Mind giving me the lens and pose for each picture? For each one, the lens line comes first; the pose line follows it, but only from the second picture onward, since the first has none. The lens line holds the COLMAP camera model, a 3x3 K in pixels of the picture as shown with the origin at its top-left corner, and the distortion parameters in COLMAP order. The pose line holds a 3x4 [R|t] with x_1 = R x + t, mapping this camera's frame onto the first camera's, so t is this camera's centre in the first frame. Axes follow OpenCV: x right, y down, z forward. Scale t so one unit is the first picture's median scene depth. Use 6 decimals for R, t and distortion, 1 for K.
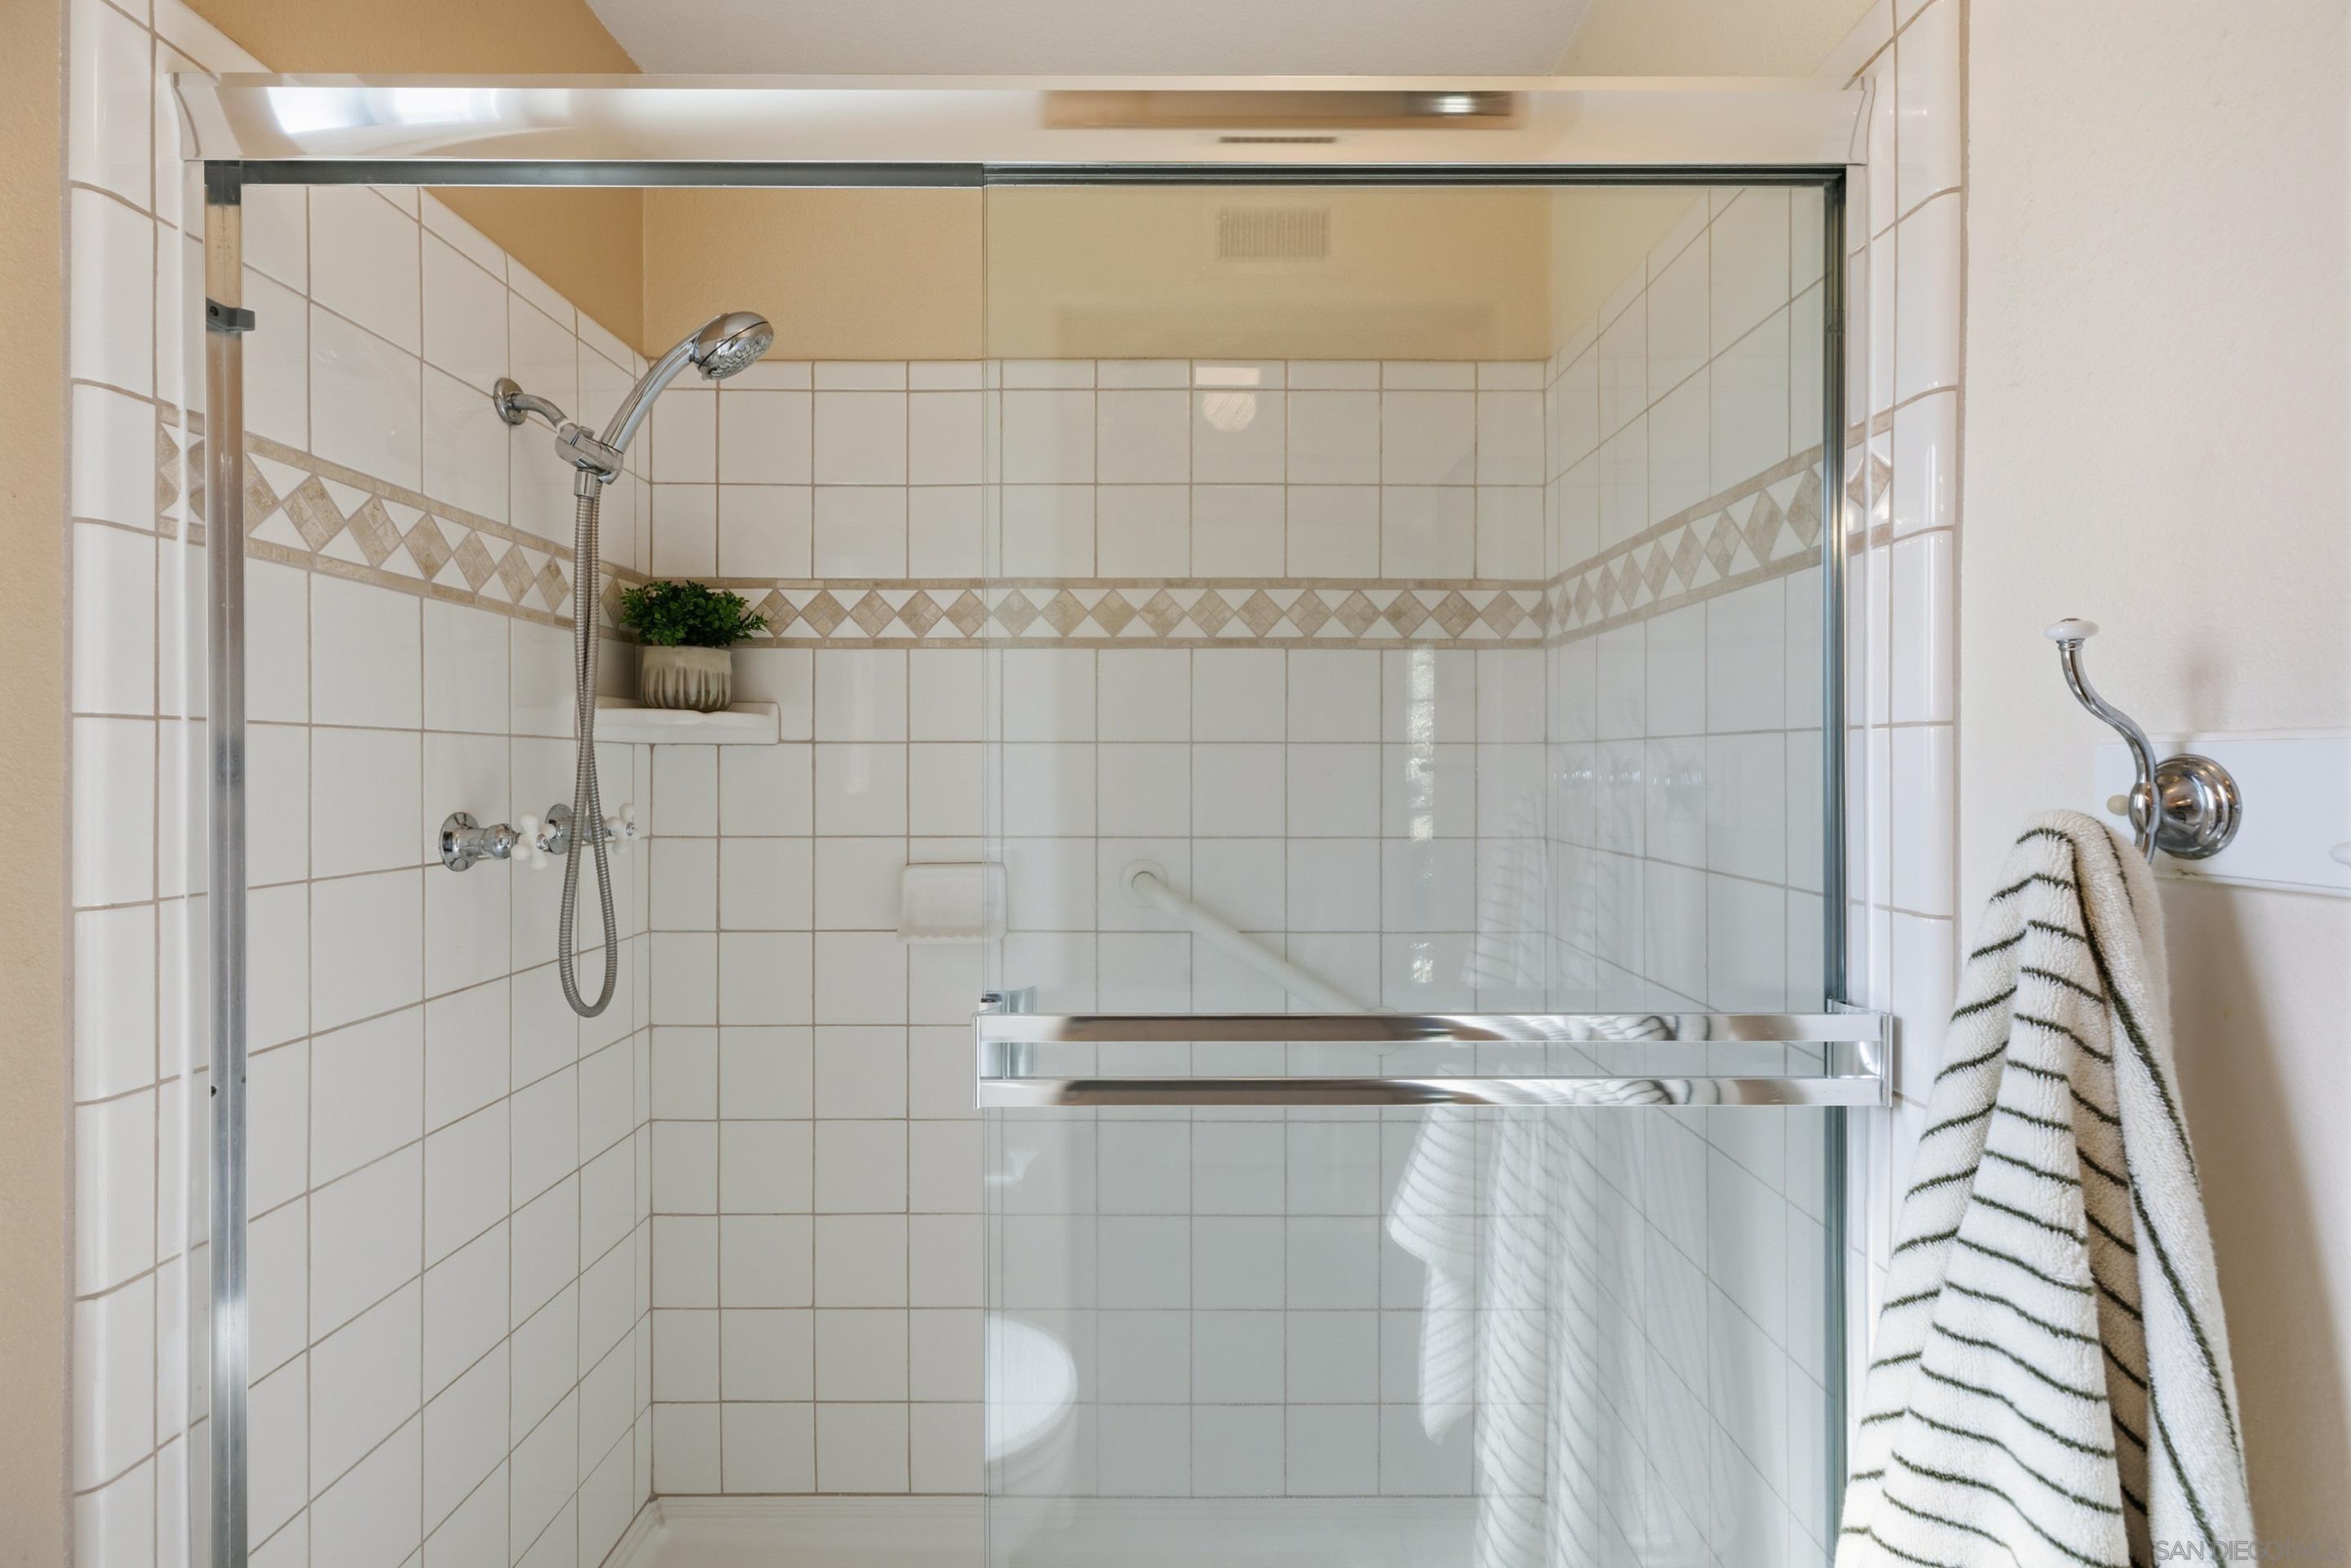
lens RADIAL K [[1054.8, 0, 1175.7], [0, 1054.8, 768.6], [0, 0, 1]] dist [0.005676, -0.001241]
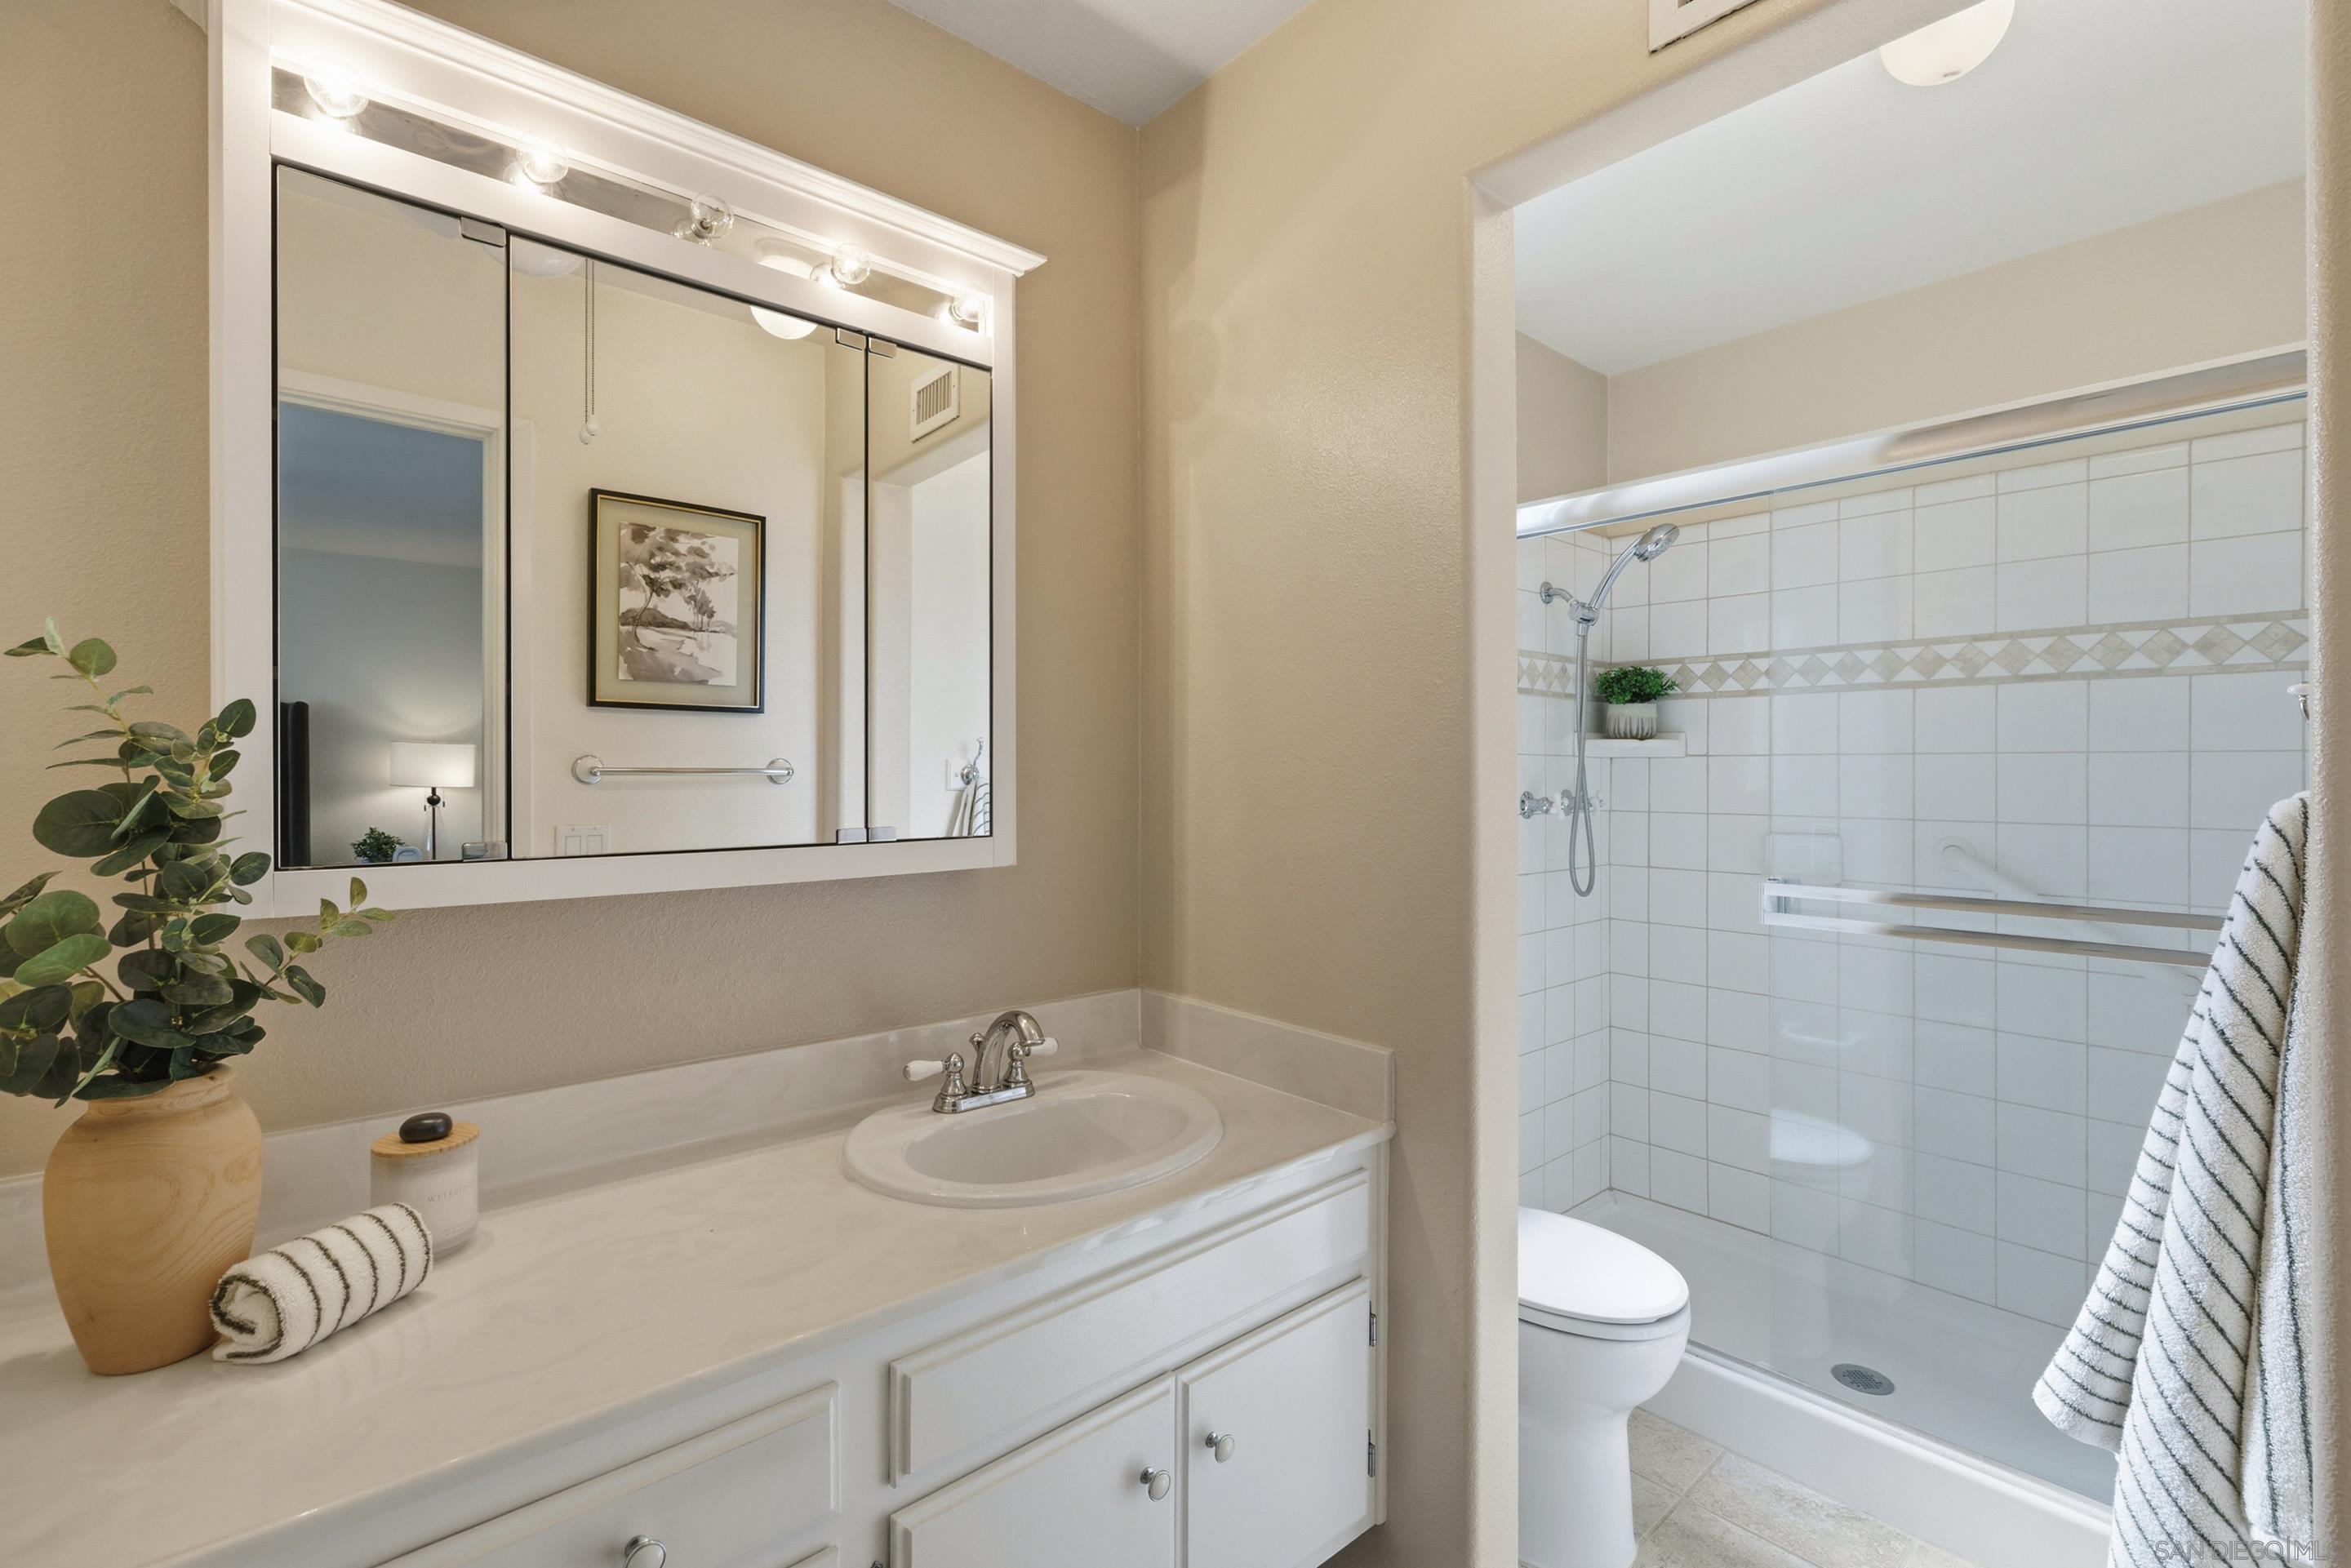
lens RADIAL K [[1054.8, 0, 1175.7], [0, 1054.8, 768.6], [0, 0, 1]] dist [0.005676, -0.001241]
pose [[0.667633, -0.001416, -0.744489, 0.329573], [-0.002759, 0.999987, -0.004376, 0.004616], [0.744486, 0.004976, 0.667620, -0.716758]]
